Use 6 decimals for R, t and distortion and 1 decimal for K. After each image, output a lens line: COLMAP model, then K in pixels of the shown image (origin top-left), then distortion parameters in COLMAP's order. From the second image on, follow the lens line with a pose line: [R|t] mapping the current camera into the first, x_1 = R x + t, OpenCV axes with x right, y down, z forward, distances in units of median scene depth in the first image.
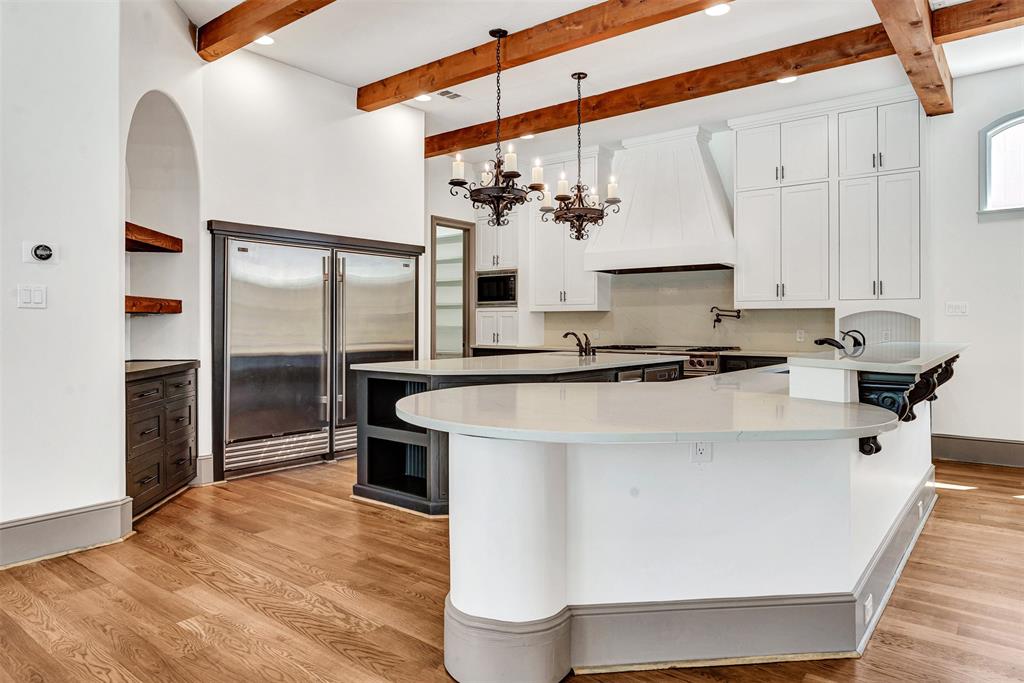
lens RADIAL K [[646.1, 0, 524.0], [0, 646.1, 317.7], [0, 0, 1]] dist [-0.001554, -0.001352]
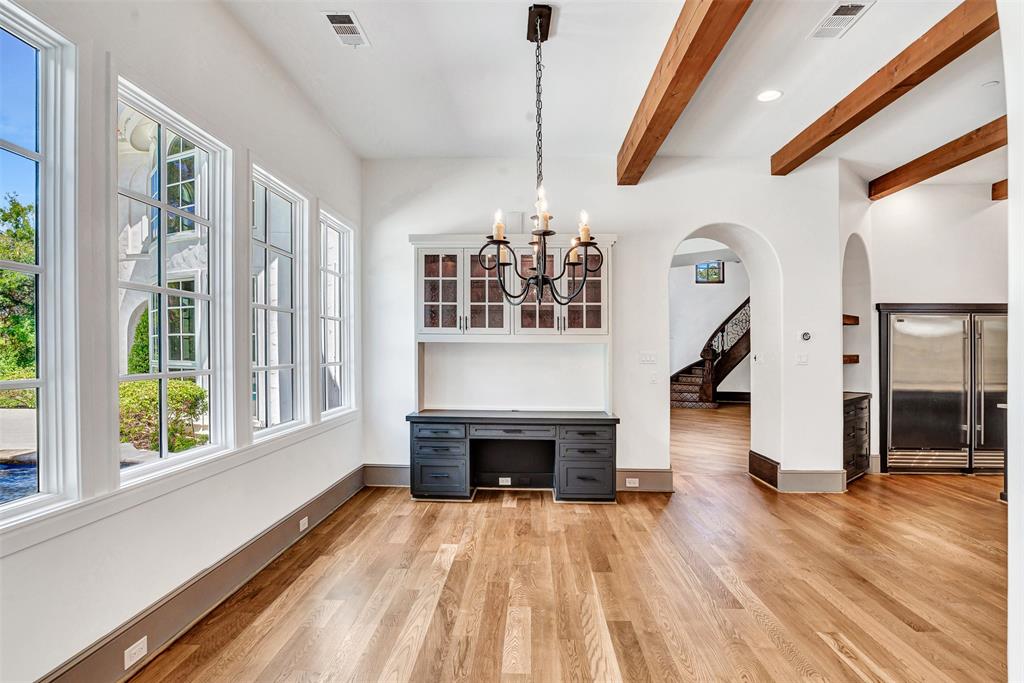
lens RADIAL K [[534.0, 0, 519.9], [0, 534.0, 349.5], [0, 0, 1]] dist [-0.020672, 0.000914]
pose [[0.590873, -0.007316, -0.806732, 0.027434], [0.006152, 0.999971, -0.004562, -0.037926], [0.806741, -0.002267, 0.590900, -0.425409]]
